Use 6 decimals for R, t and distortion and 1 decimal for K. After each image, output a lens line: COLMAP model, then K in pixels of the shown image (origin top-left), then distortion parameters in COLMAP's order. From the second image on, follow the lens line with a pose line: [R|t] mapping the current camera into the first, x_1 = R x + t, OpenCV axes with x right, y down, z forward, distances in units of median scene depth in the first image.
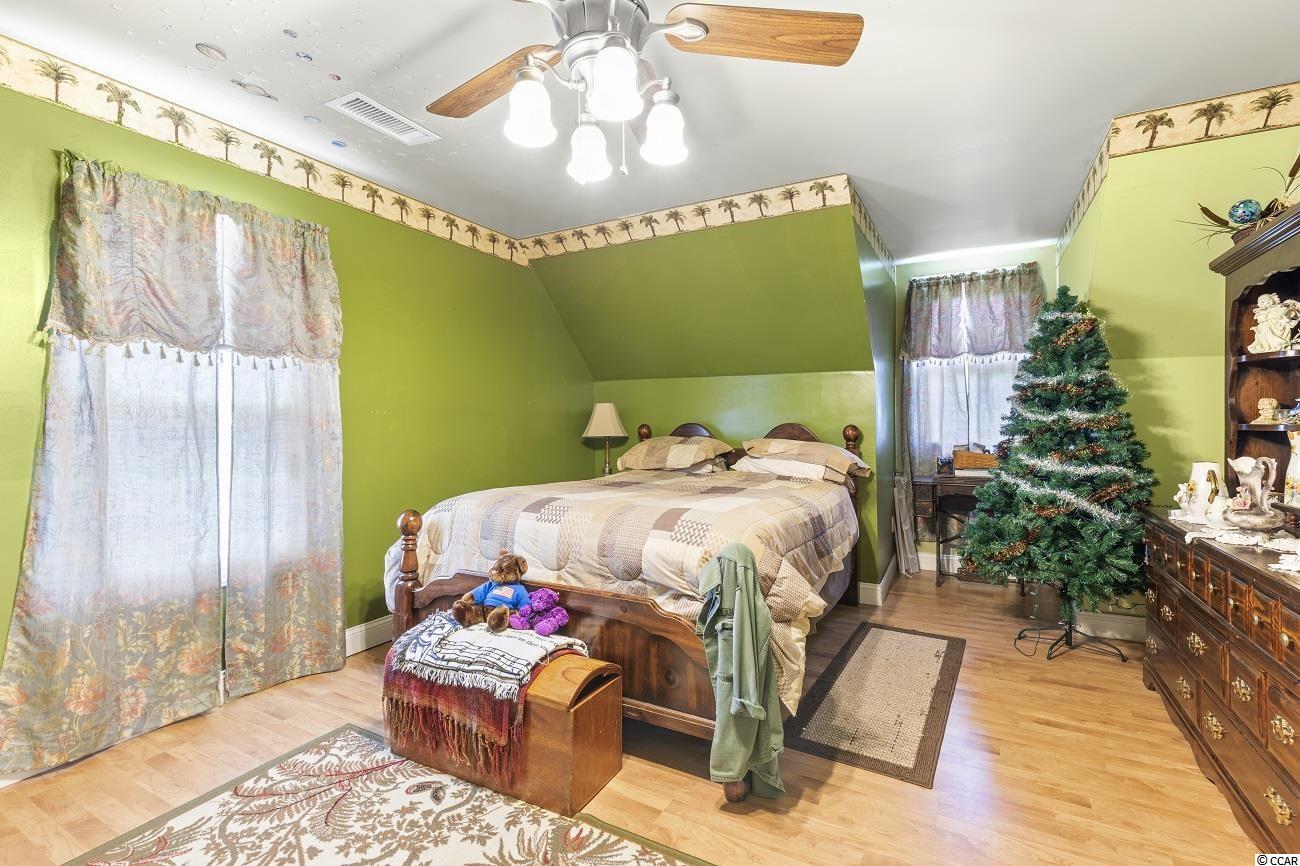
lens RADIAL K [[589.3, 0, 652.5], [0, 589.3, 417.6], [0, 0, 1]] dist [0.008825, -0.000986]
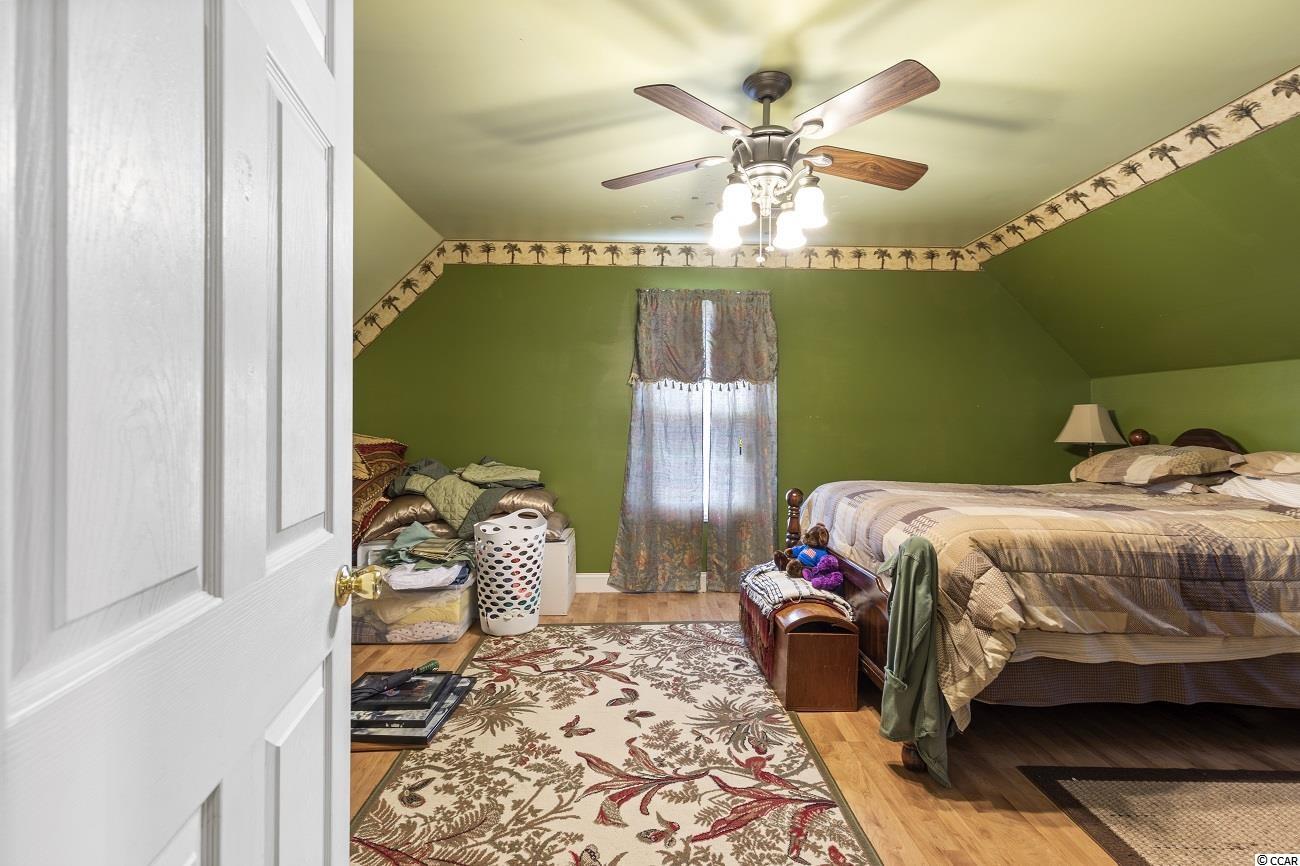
lens RADIAL K [[589.3, 0, 652.5], [0, 589.3, 417.6], [0, 0, 1]] dist [0.008825, -0.000986]
pose [[0.511476, -0.003902, -0.859289, 0.663213], [-0.000046, 0.999990, -0.004569, -0.001839], [0.859298, 0.002377, 0.511470, 0.016796]]
